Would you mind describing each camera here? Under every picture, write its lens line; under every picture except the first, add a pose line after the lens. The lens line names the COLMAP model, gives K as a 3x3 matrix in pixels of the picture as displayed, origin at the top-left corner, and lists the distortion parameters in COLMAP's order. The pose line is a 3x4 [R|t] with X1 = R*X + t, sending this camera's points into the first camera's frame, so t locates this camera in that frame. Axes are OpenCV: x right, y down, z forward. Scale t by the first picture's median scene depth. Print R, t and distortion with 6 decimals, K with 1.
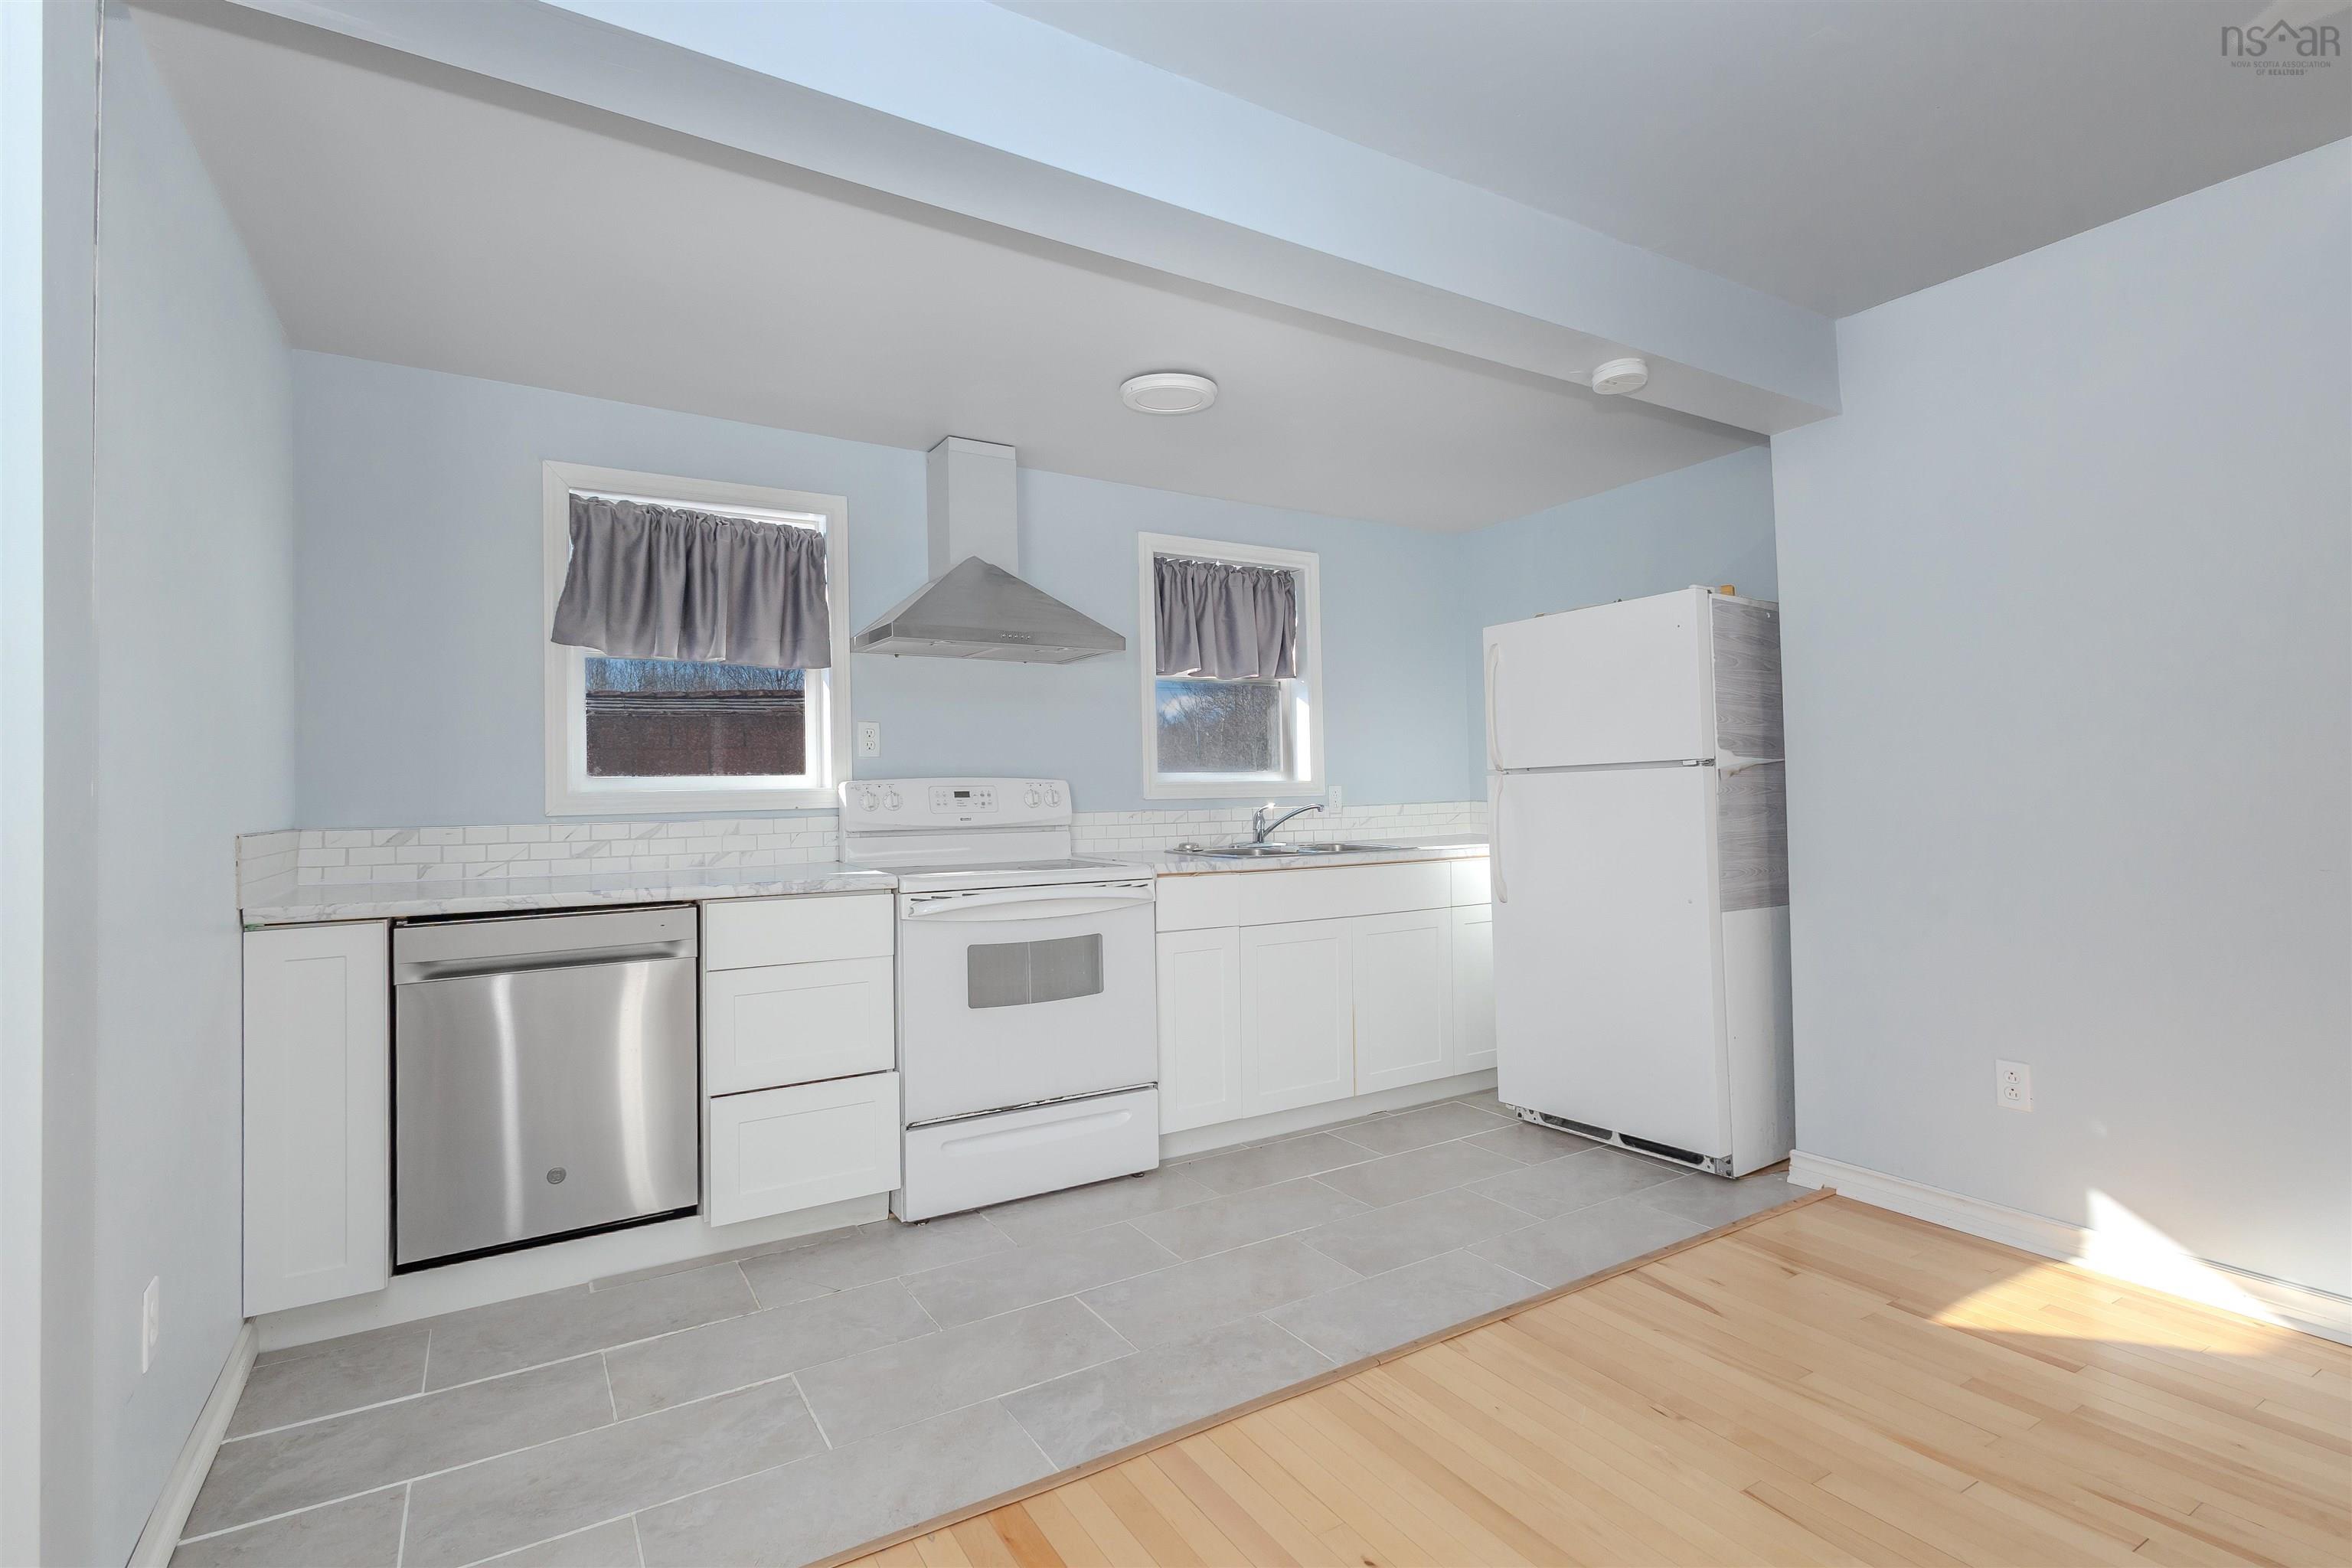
lens RADIAL K [[1110.9, 0, 1177.8], [0, 1110.9, 772.0], [0, 0, 1]] dist [0.007597, -0.003183]
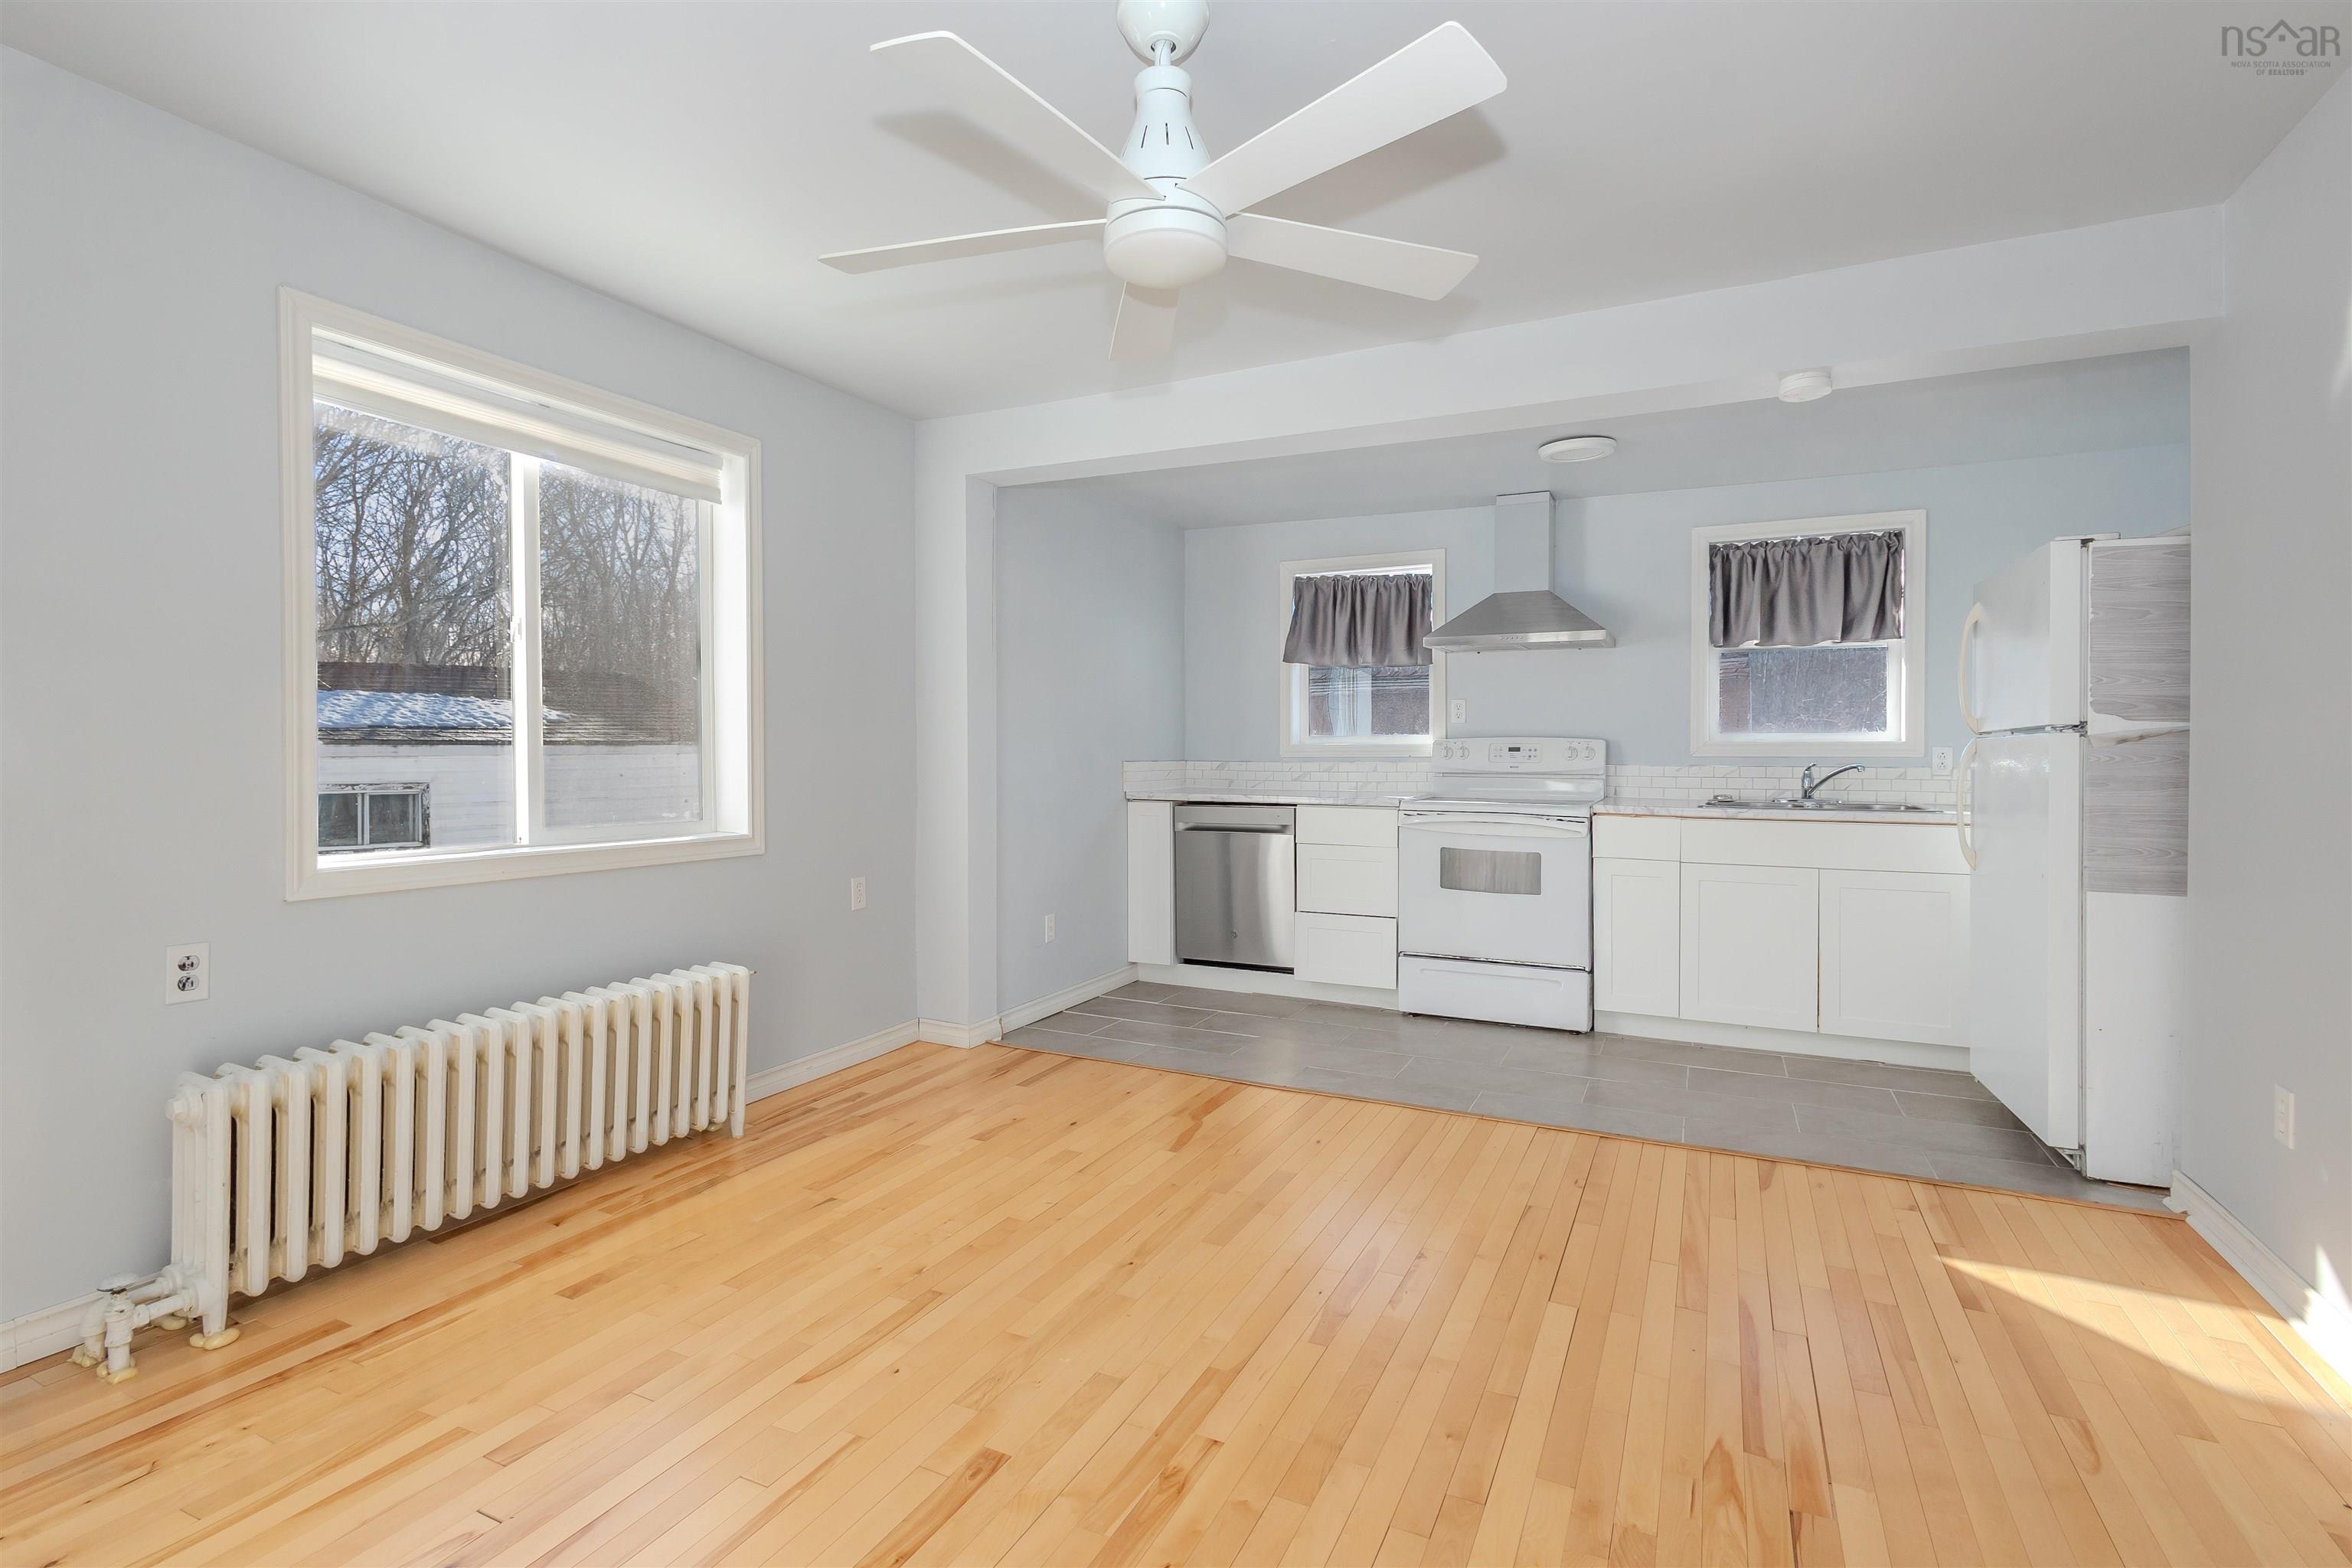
lens RADIAL K [[1110.9, 0, 1172.3], [0, 1110.9, 768.1], [0, 0, 1]] dist [0.007597, -0.003183]
pose [[0.538191, 0.031678, -0.842228, 0.819681], [0.005149, 0.999151, 0.040870, -0.016690], [0.842807, -0.026333, 0.537571, -0.127359]]
